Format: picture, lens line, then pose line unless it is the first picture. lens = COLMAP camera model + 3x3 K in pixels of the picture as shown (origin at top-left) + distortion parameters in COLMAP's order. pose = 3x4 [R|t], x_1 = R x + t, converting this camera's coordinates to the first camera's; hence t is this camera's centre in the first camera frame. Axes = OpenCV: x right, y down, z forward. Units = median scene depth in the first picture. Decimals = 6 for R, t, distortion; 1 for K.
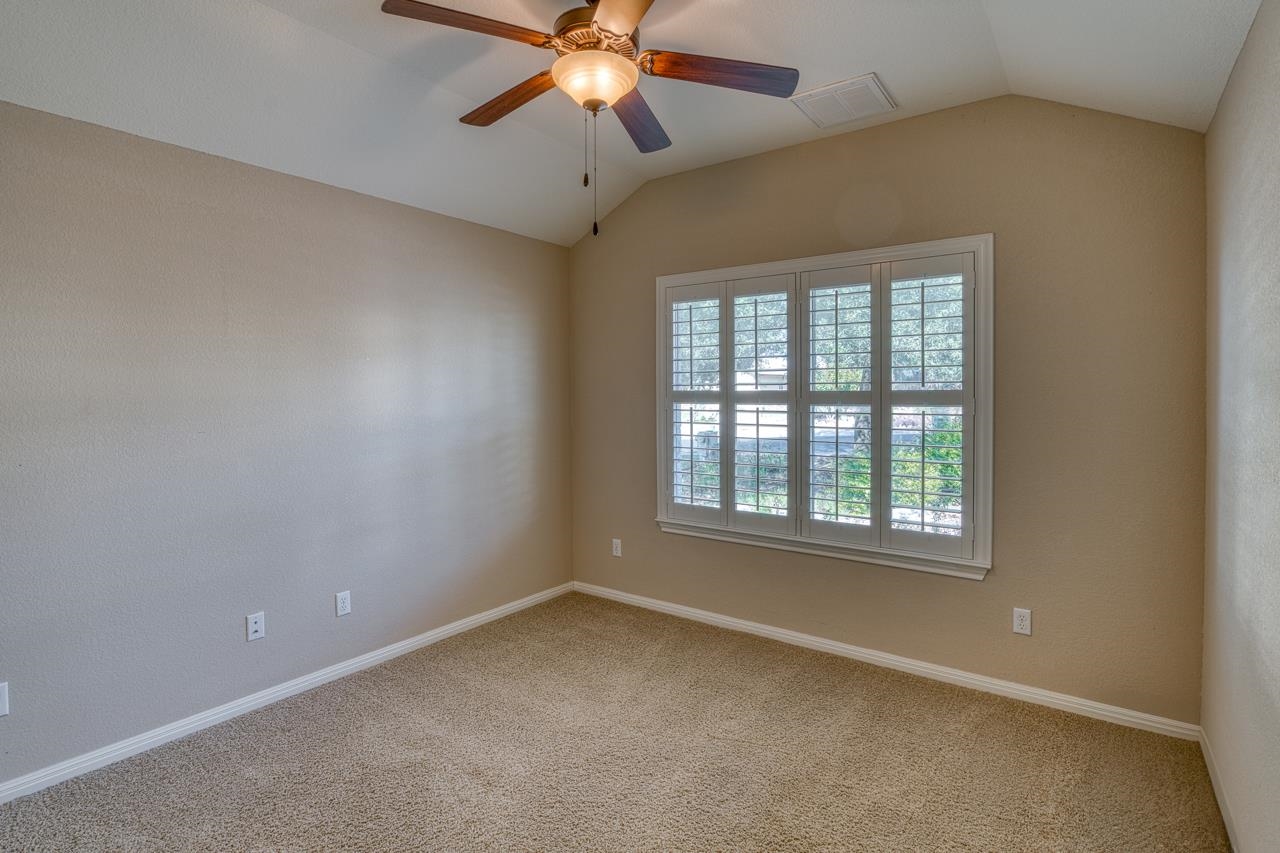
lens RADIAL K [[502.8, 0, 640.1], [0, 502.8, 400.6], [0, 0, 1]] dist [-0.000426, -0.000080]
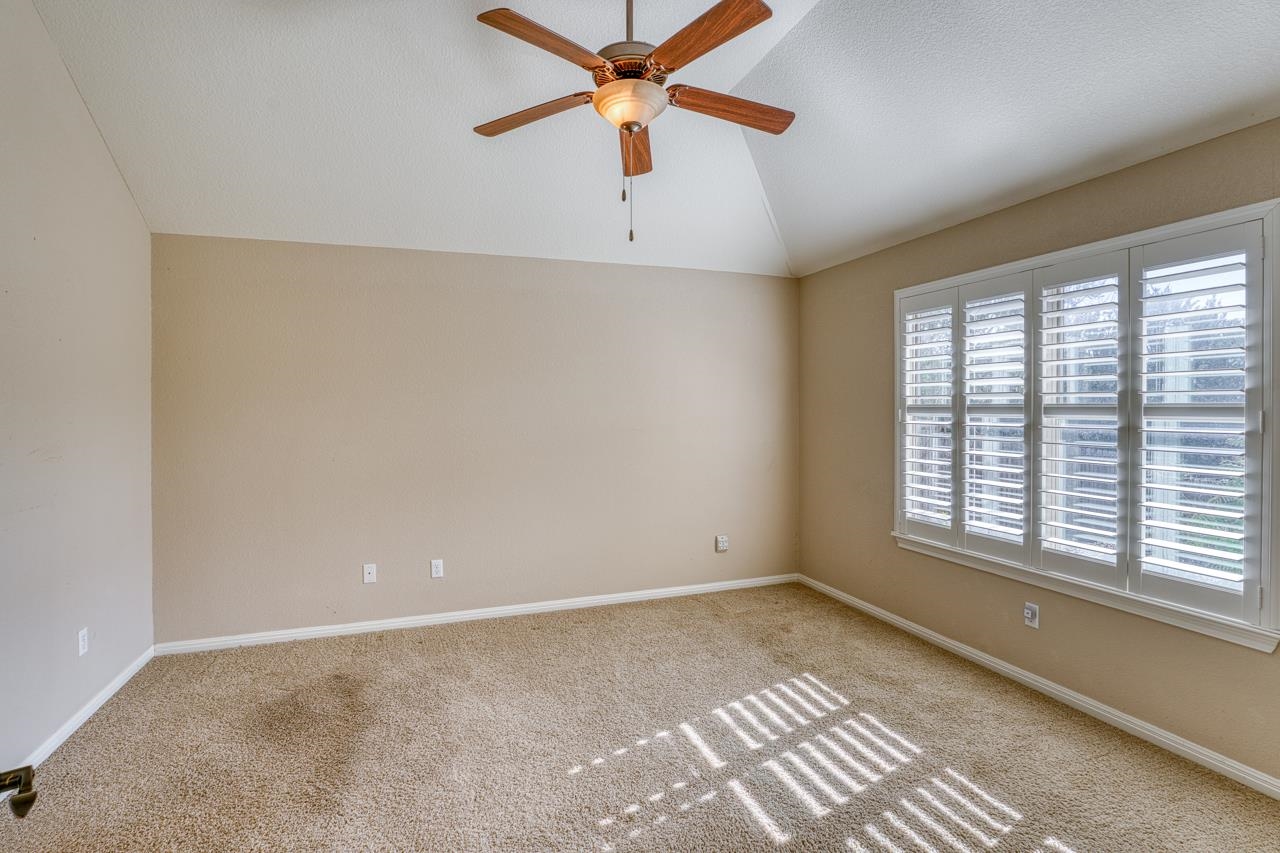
lens RADIAL K [[608.7, 0, 637.0], [0, 608.7, 414.1], [0, 0, 1]] dist [-0.022217, -0.000060]
pose [[0.760264, 0.003585, -0.649604, 0.471377], [-0.005270, 0.999986, -0.000649, 0.003730], [0.649592, 0.003917, 0.760272, -0.262501]]
